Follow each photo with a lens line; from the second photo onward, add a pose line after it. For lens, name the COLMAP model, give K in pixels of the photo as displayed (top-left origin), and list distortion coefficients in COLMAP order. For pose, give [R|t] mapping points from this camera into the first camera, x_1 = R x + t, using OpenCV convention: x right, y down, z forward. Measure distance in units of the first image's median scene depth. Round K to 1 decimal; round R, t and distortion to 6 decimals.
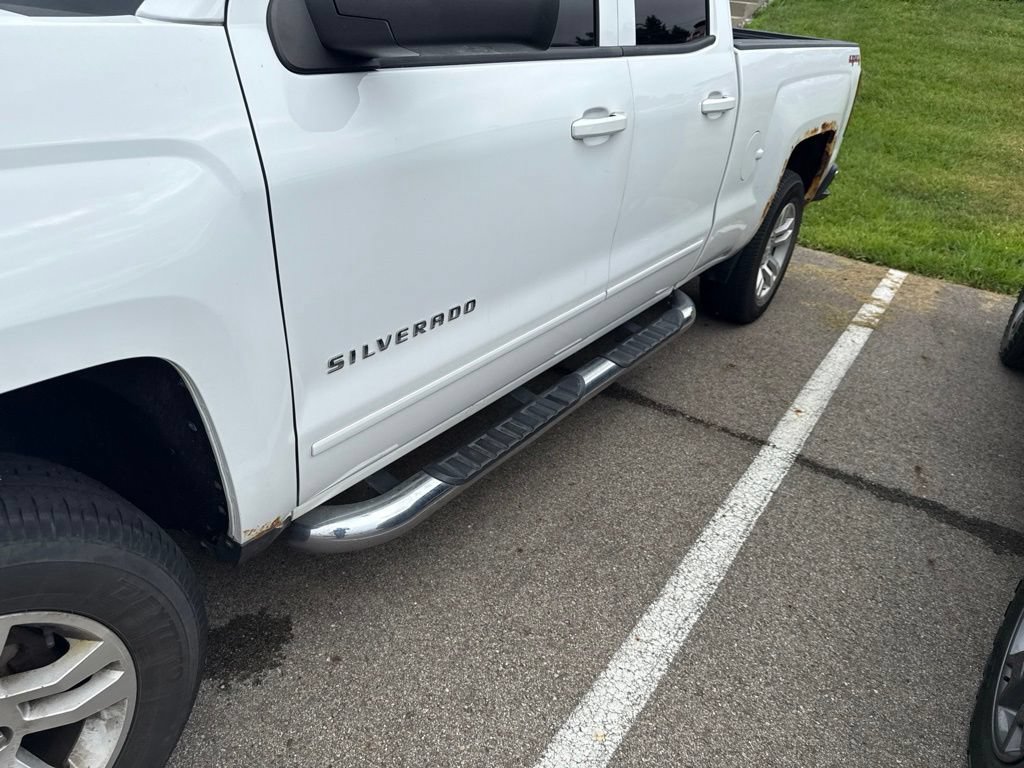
lens RADIAL K [[725.5, 0, 478.8], [0, 725.5, 370.0], [0, 0, 1]] dist [0.089695, -0.134513]
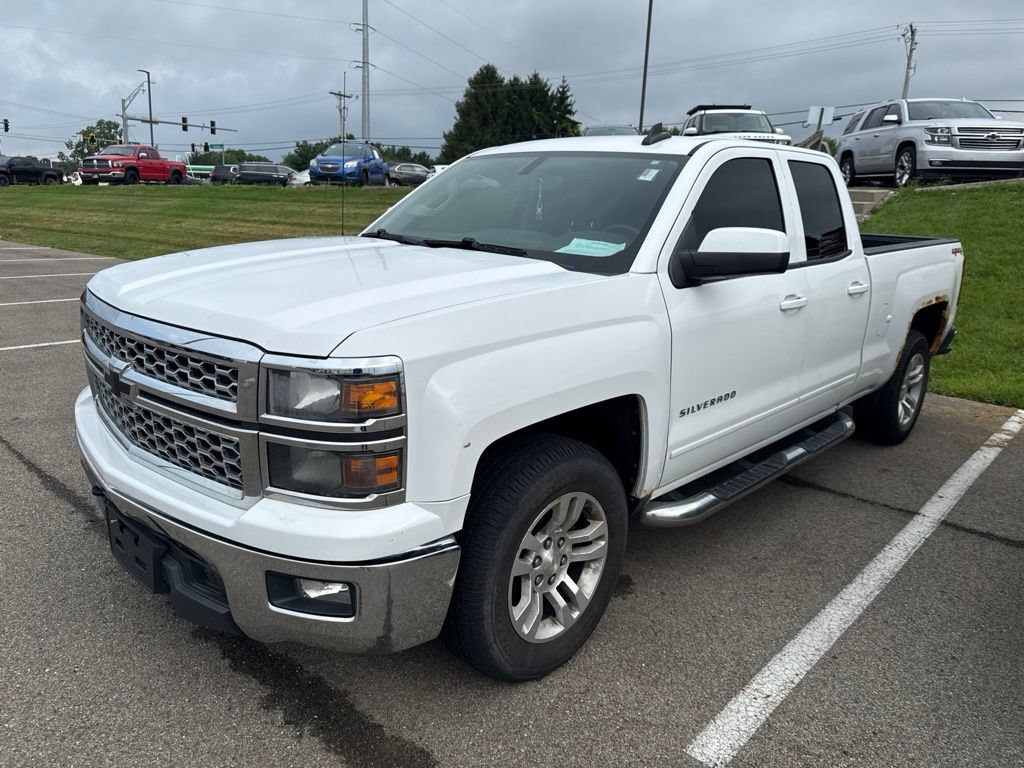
lens RADIAL K [[706.8, 0, 487.0], [0, 706.8, 389.2], [0, 0, 1]] dist [0.002741, 0.000914]
pose [[0.985492, -0.025944, -0.167726, -0.168315], [-0.010951, 0.976467, -0.215389, 0.149635], [0.169367, 0.214101, 0.962017, -0.443806]]
